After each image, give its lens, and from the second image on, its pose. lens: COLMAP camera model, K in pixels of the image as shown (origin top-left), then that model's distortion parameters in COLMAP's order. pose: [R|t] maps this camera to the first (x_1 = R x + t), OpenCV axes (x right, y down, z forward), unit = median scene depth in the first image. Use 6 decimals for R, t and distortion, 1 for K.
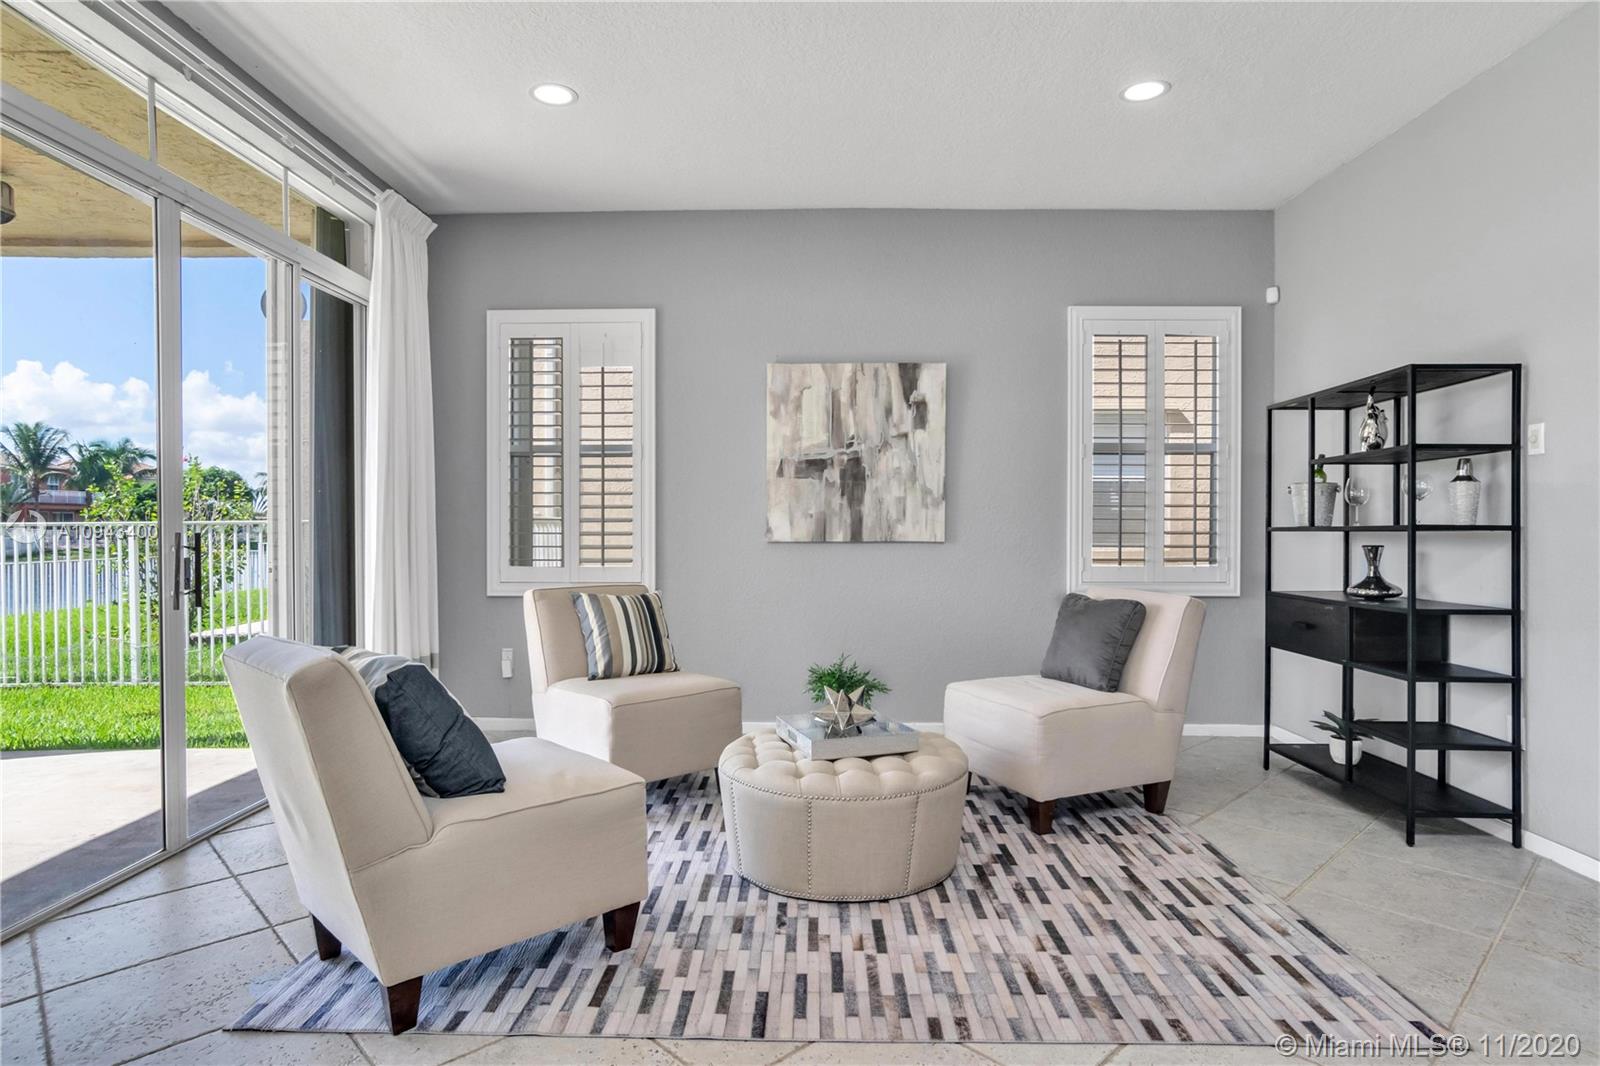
lens RADIAL K [[875.5, 0, 804.7], [0, 875.5, 537.0], [0, 0, 1]] dist [-0.035291, 0.032558]
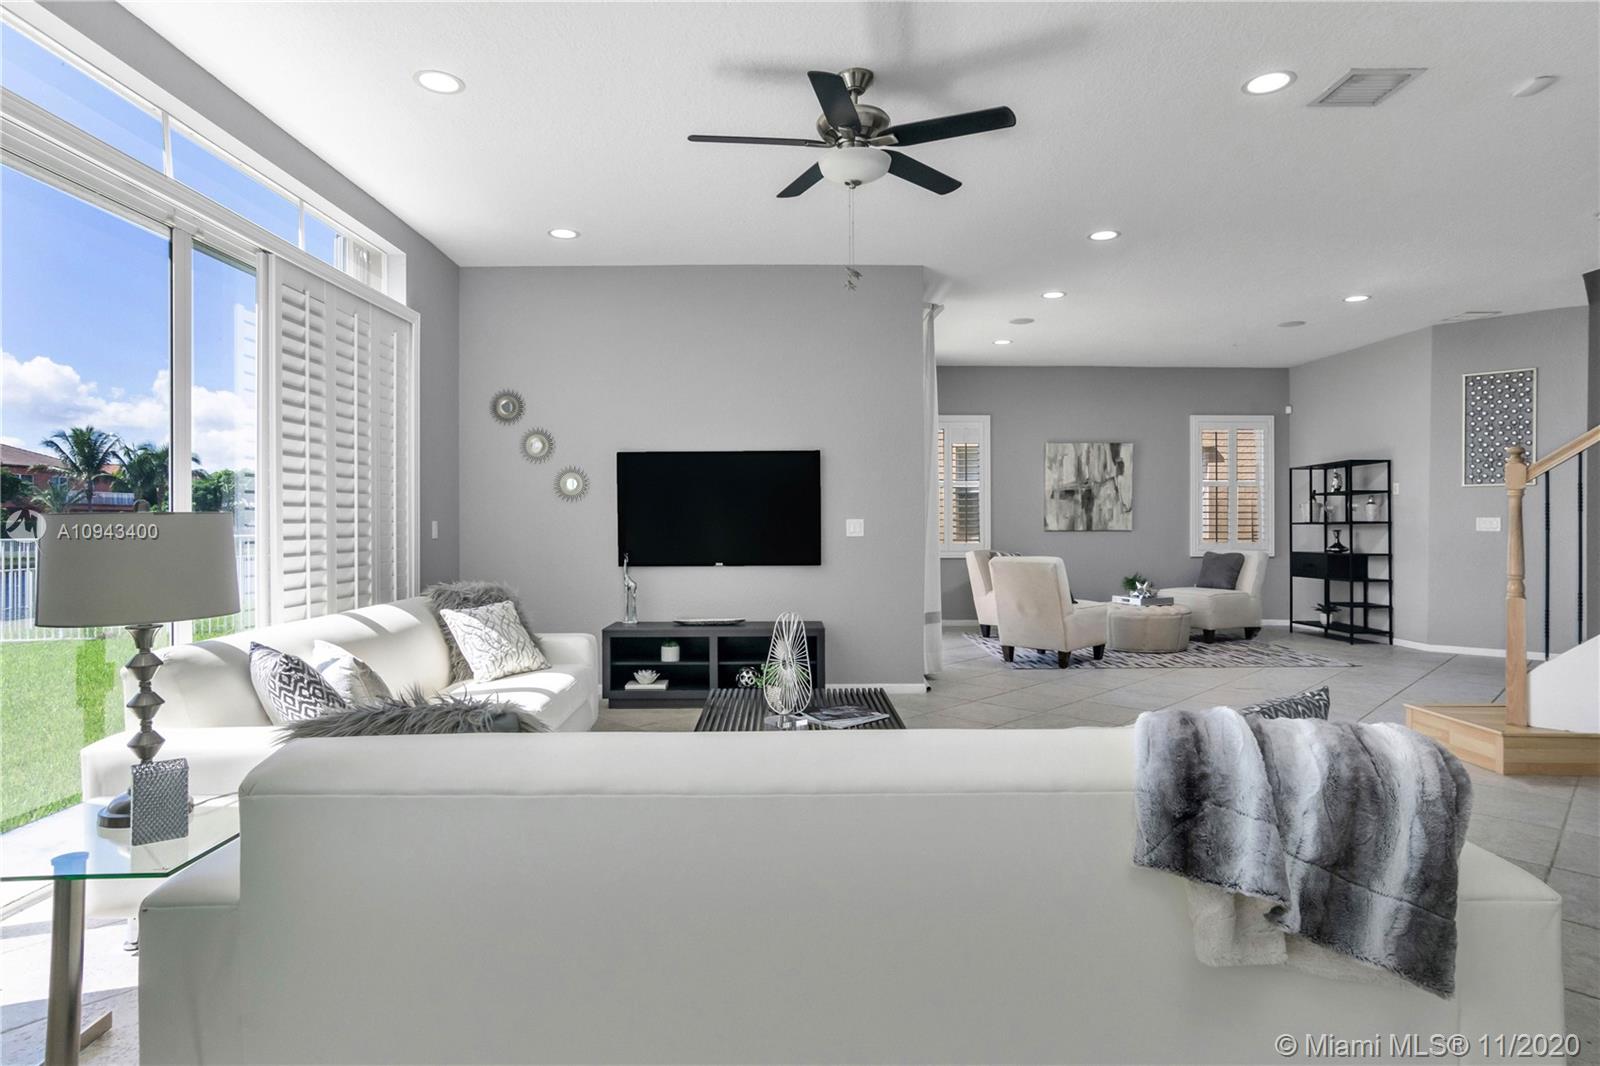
lens RADIAL K [[877.5, 0, 800.5], [0, 877.5, 525.8], [0, 0, 1]] dist [-0.025885, 0.002235]
pose [[0.999695, -0.002388, 0.024574, -0.786310], [0.002645, 0.999942, -0.010441, 0.017165], [-0.024547, 0.010502, 0.999643, -1.210757]]
